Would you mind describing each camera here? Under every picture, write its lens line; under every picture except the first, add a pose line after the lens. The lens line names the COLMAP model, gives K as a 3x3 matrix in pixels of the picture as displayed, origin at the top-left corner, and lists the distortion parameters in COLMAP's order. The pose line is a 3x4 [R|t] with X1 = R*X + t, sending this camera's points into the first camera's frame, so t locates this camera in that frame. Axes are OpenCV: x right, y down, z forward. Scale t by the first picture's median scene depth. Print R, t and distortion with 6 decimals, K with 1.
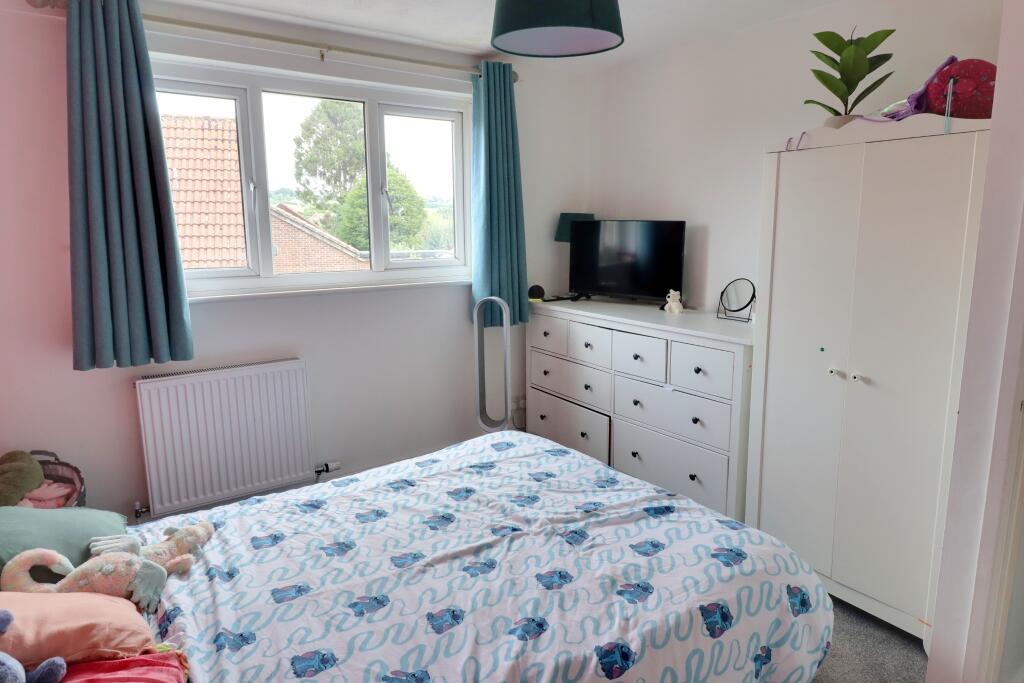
lens RADIAL K [[631.8, 0, 526.1], [0, 631.8, 334.5], [0, 0, 1]] dist [-0.000665, -0.000583]
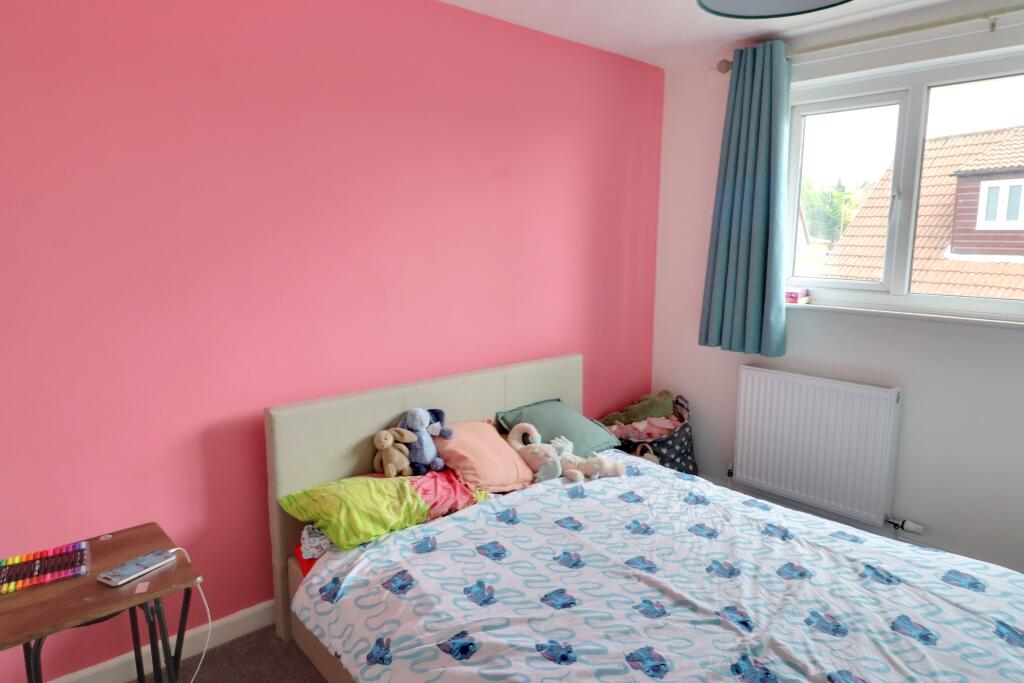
lens RADIAL K [[631.8, 0, 526.1], [0, 631.8, 334.5], [0, 0, 1]] dist [-0.000665, -0.000583]
pose [[0.103619, 0.161464, -0.981424, 0.642901], [-0.178338, 0.973760, 0.141374, -0.101144], [0.978498, 0.160376, 0.129695, 0.550945]]
